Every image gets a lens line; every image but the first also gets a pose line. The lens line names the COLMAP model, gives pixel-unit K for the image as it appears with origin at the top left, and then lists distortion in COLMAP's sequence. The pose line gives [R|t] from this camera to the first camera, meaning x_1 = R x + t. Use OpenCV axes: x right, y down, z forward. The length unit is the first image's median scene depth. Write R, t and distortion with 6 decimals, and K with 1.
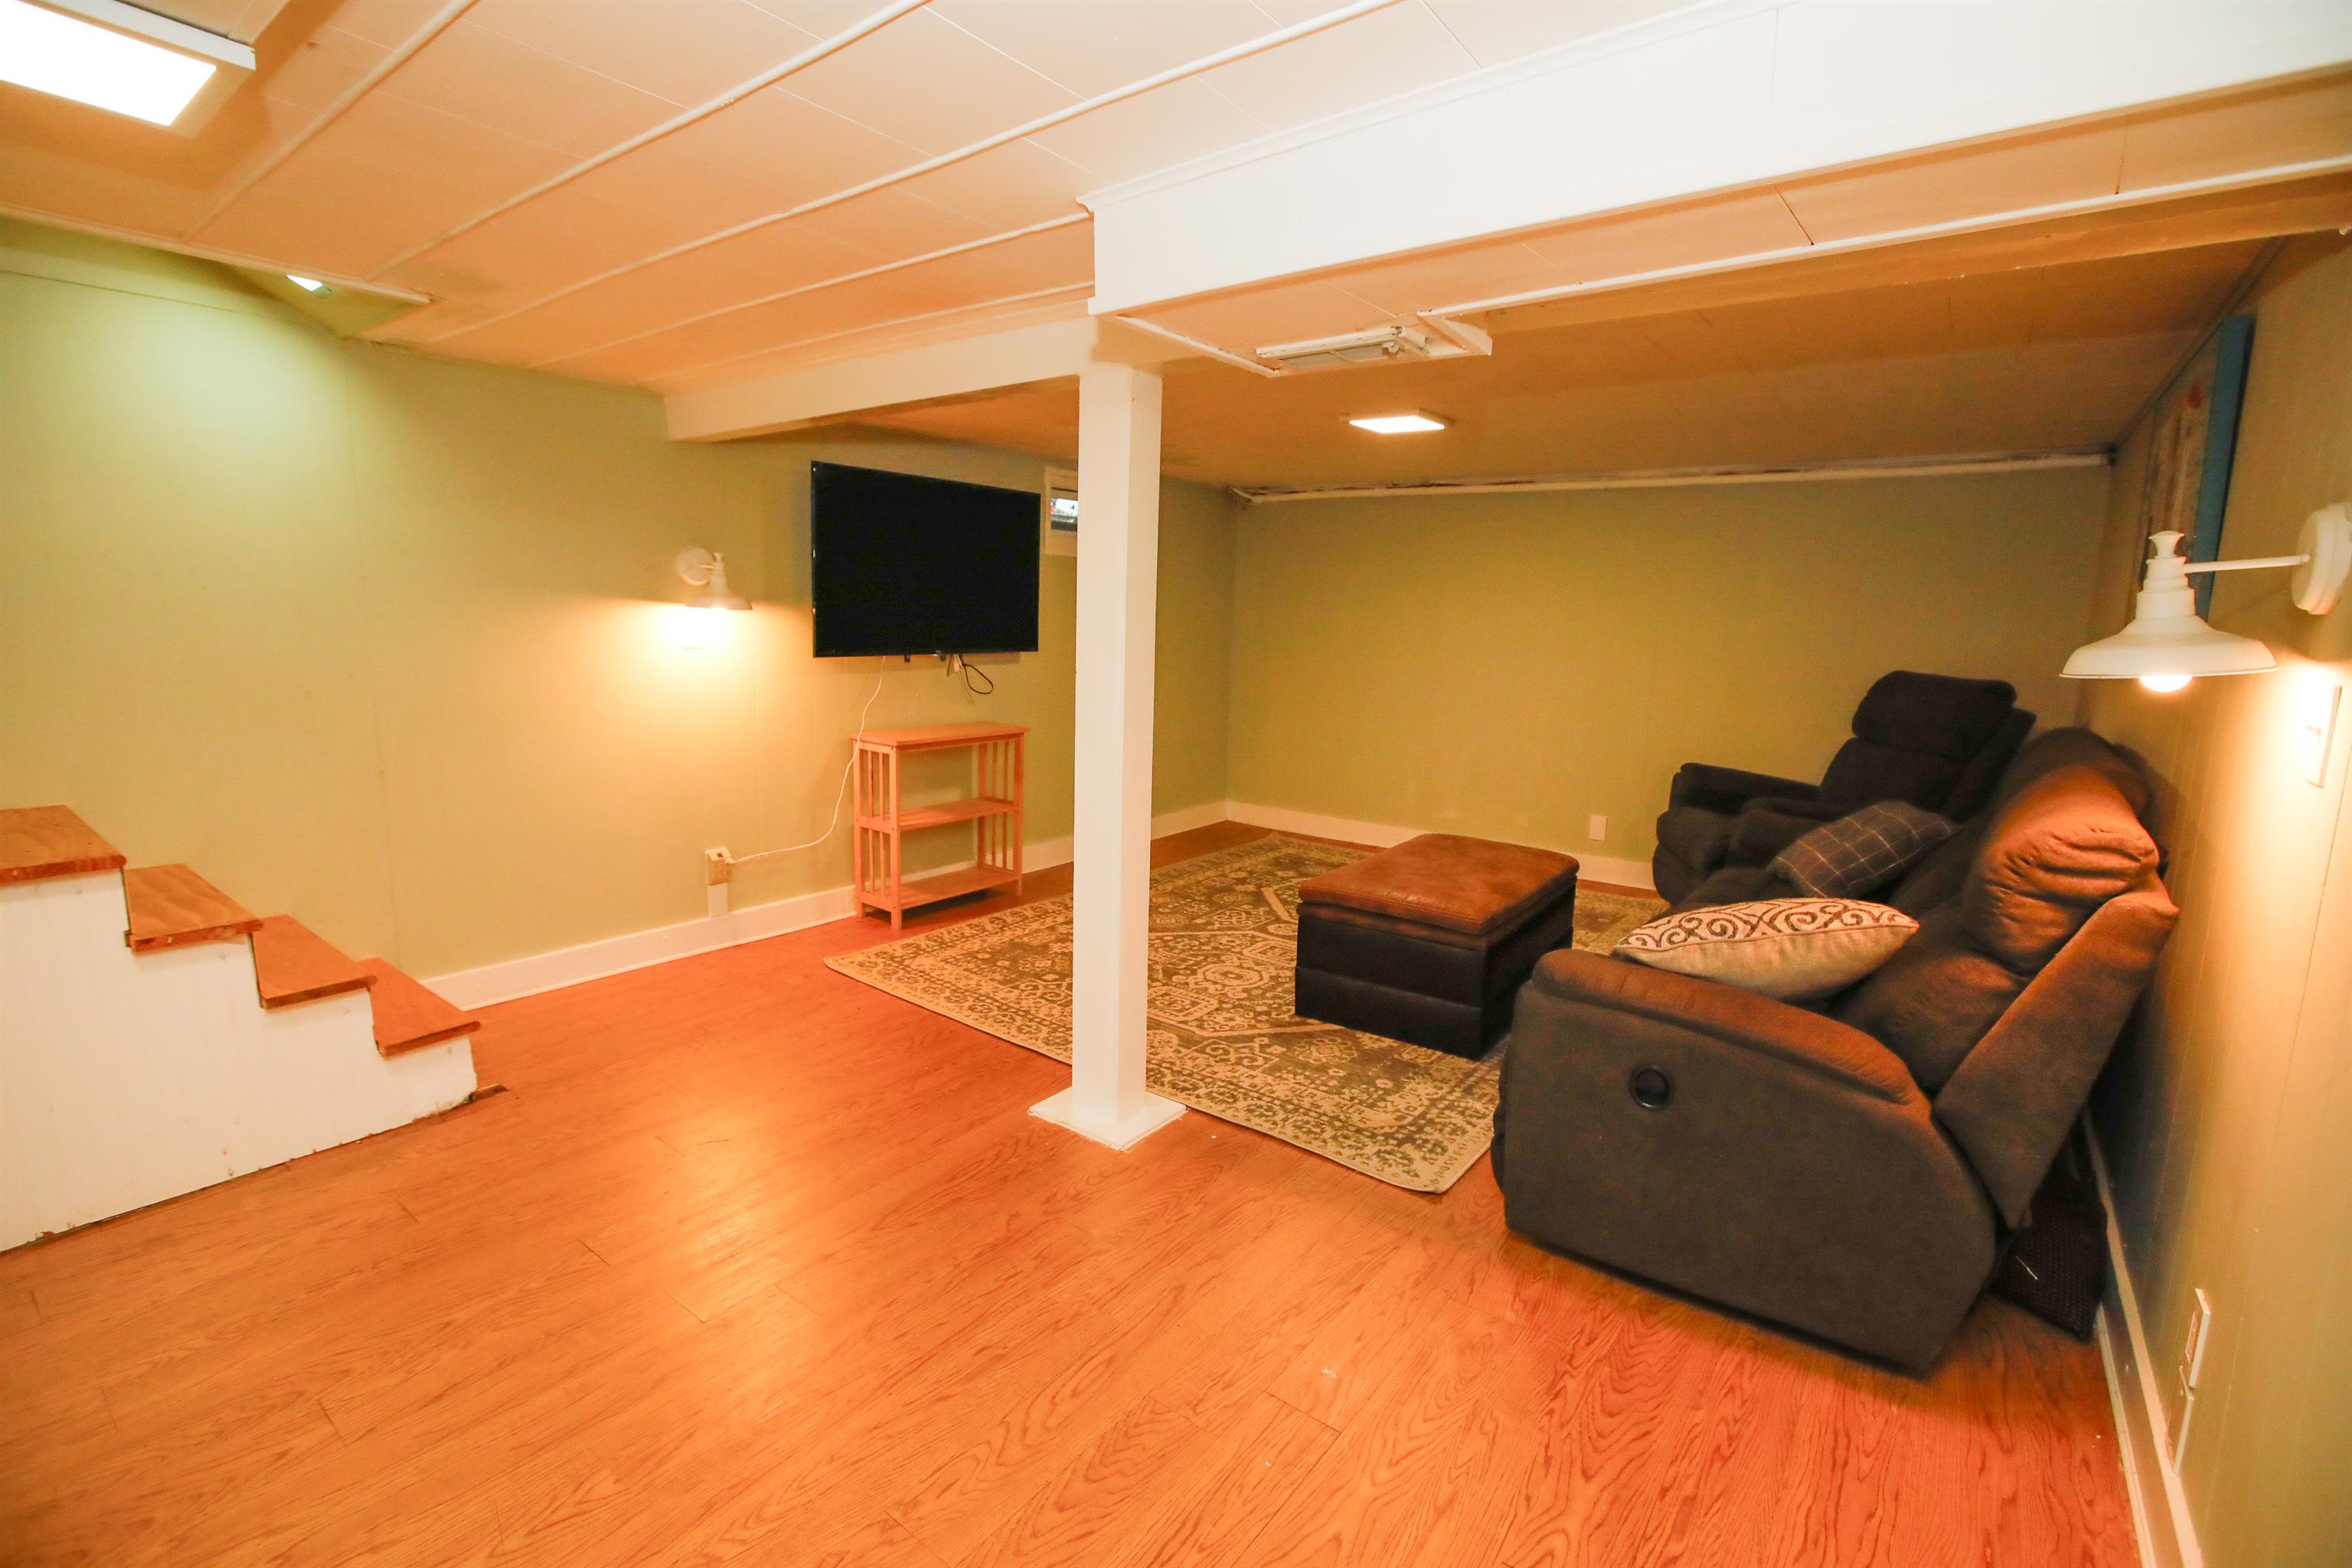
lens RADIAL K [[1069.6, 0, 1169.3], [0, 1069.6, 774.0], [0, 0, 1]] dist [-0.062503, 0.027022]
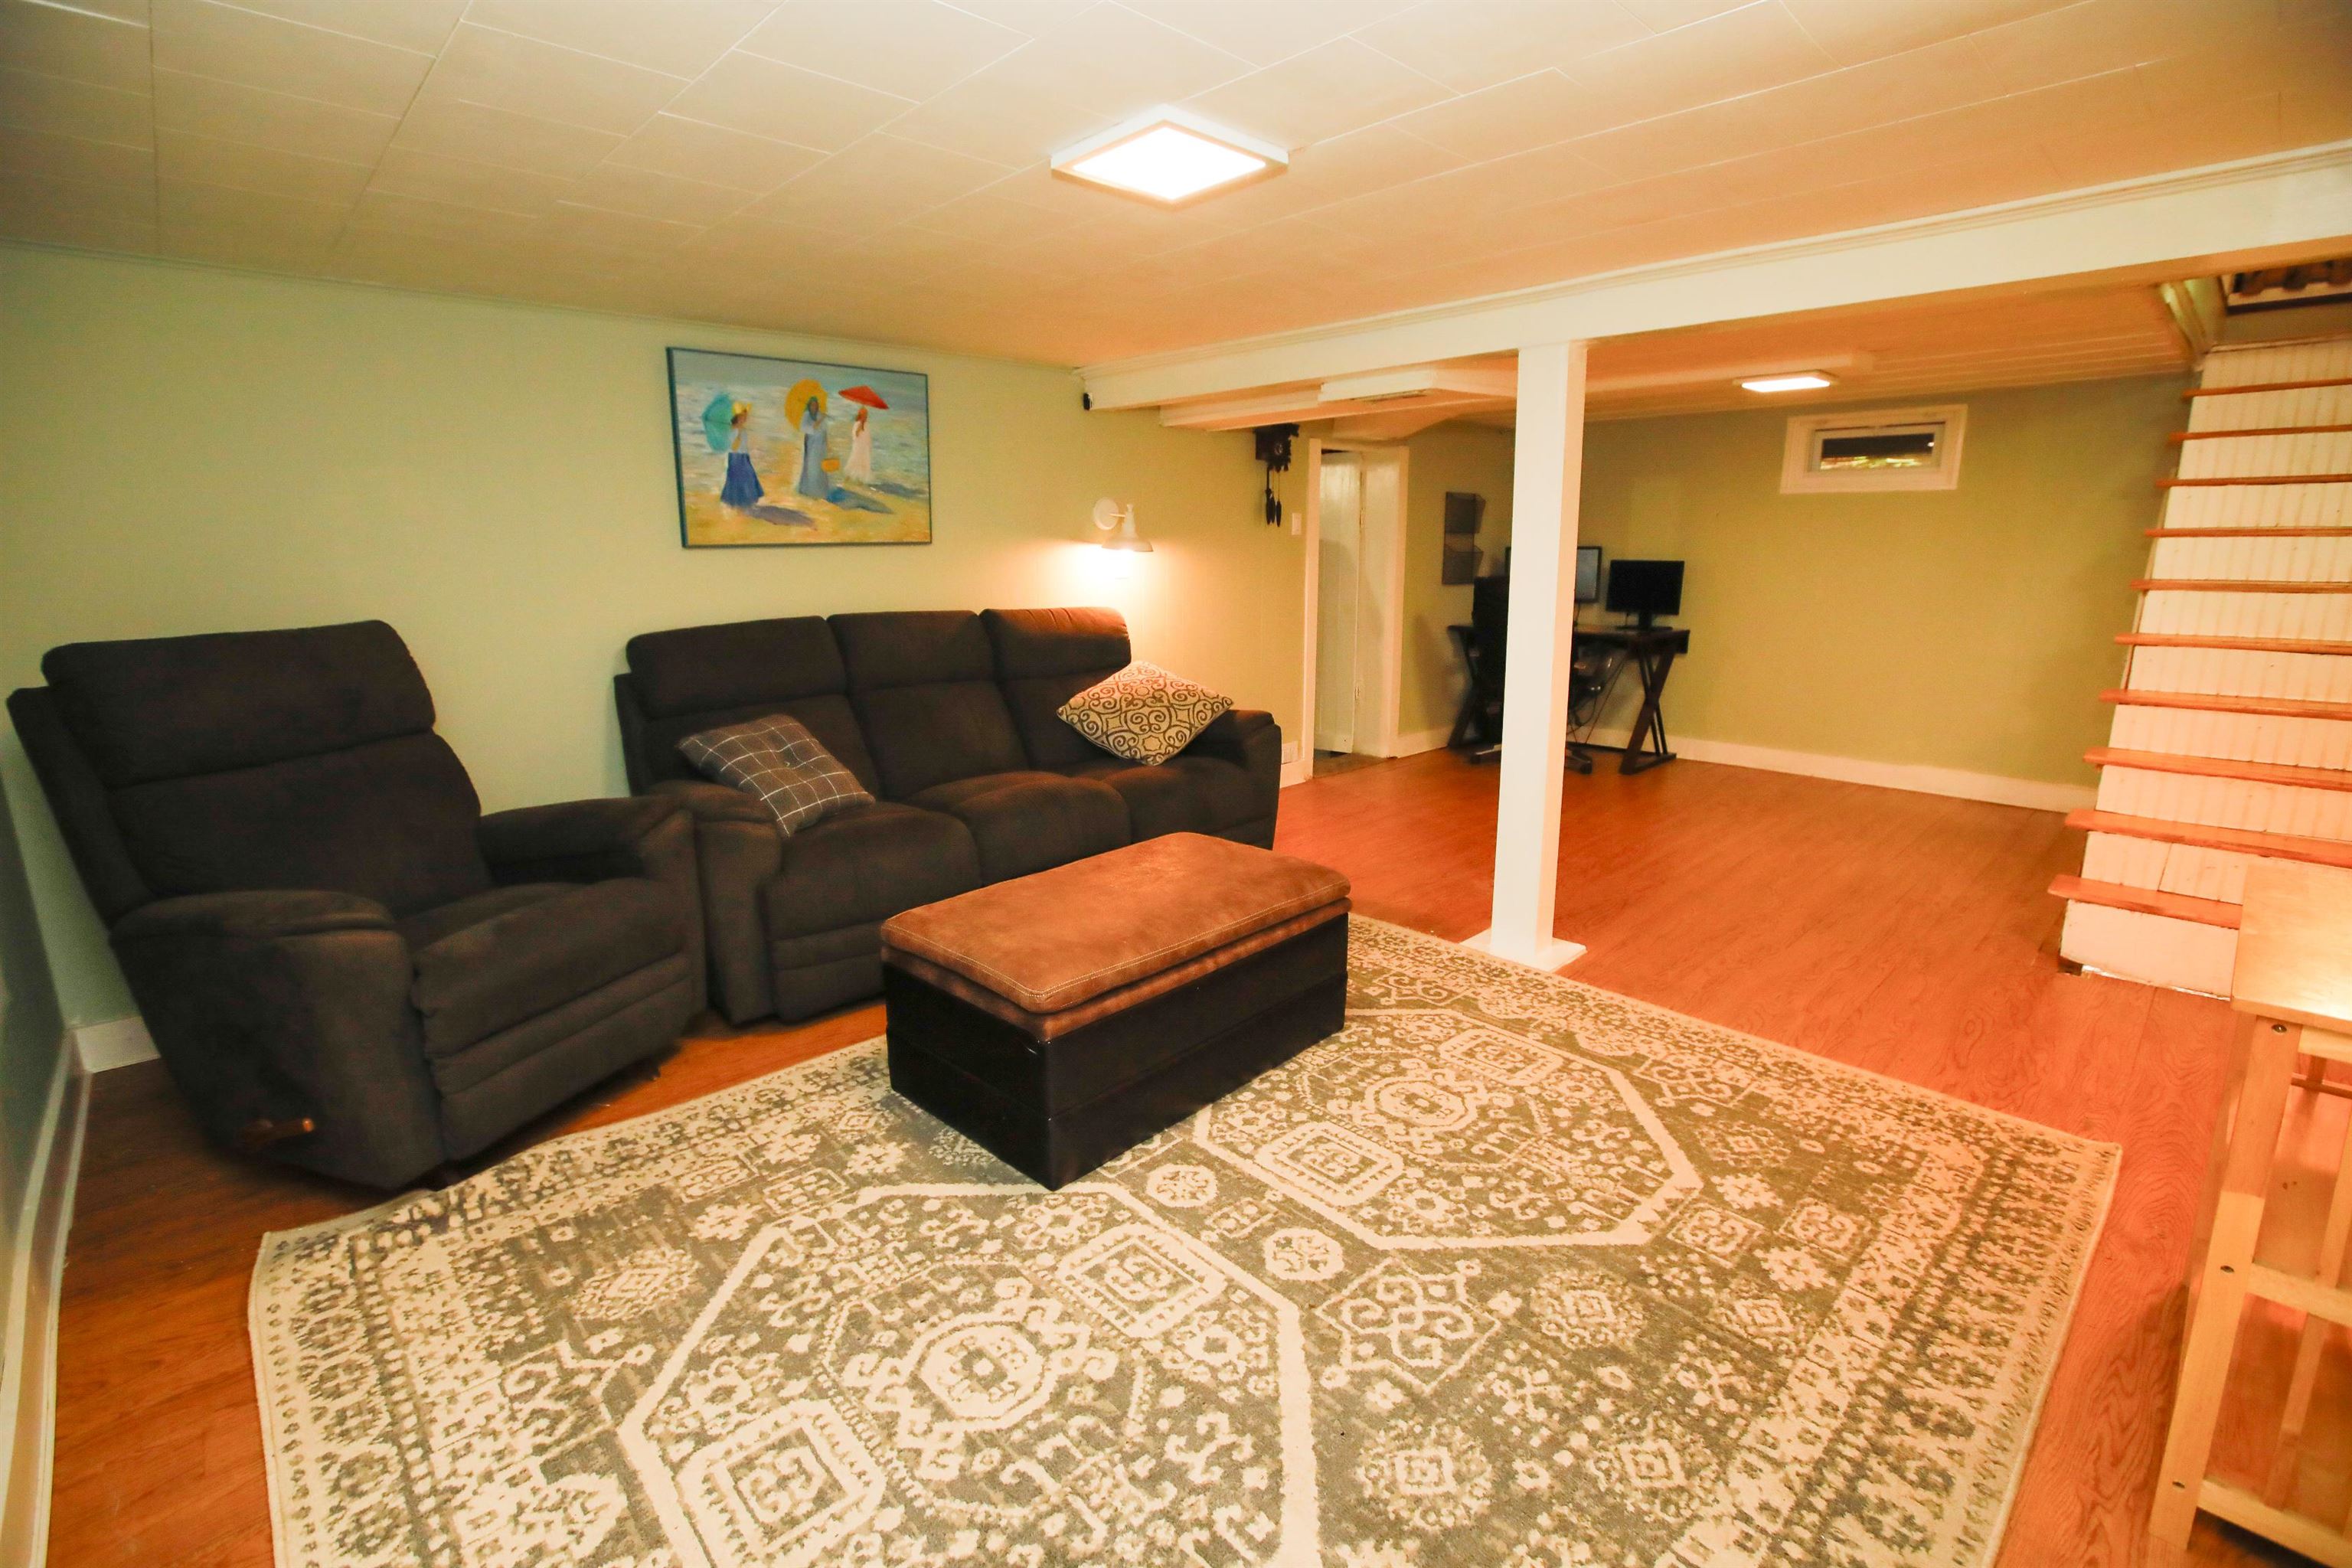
lens RADIAL K [[1069.6, 0, 1169.3], [0, 1069.6, 774.0], [0, 0, 1]] dist [-0.062503, 0.027022]
pose [[-0.987386, -0.046360, 0.151394, 0.121451], [0.012263, 0.930910, 0.365042, -0.235696], [-0.157857, 0.362294, -0.918599, 1.533755]]
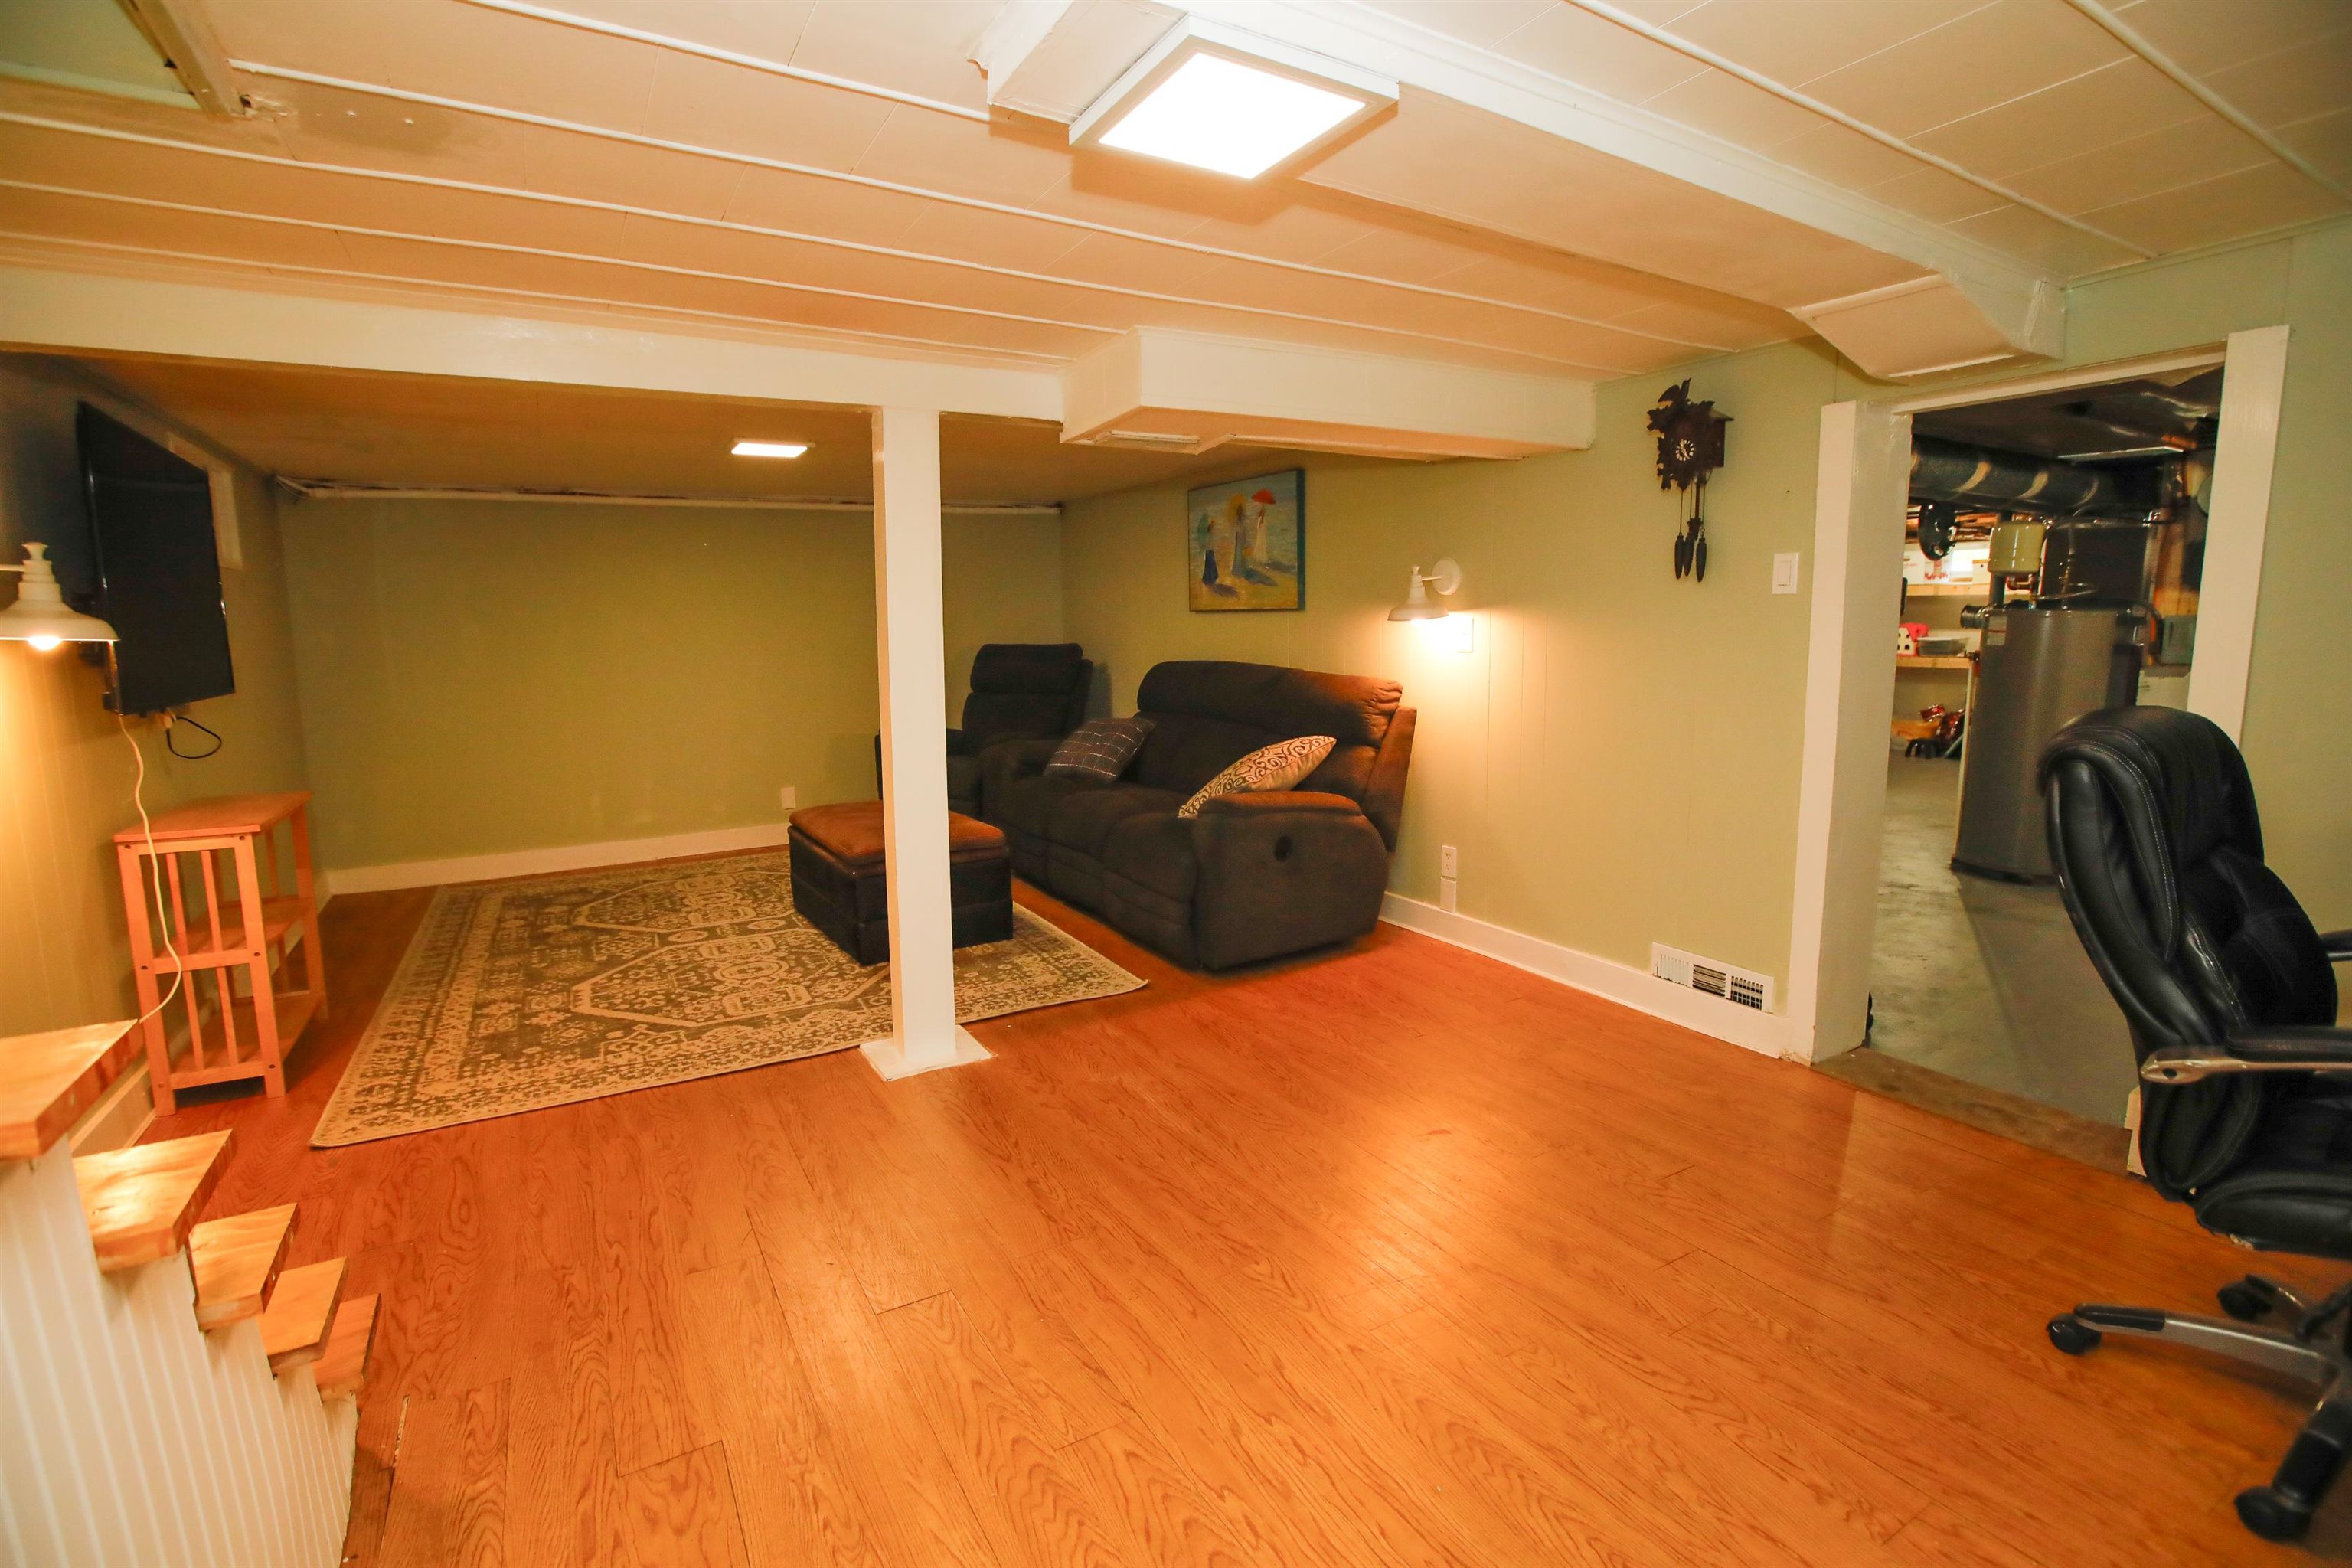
lens RADIAL K [[1069.6, 0, 1169.3], [0, 1069.6, 774.0], [0, 0, 1]] dist [-0.062503, 0.027022]
pose [[0.378293, -0.161151, 0.911551, -0.685049], [0.167680, 0.980369, 0.103730, -0.035625], [-0.910372, 0.113609, 0.397889, 0.199691]]
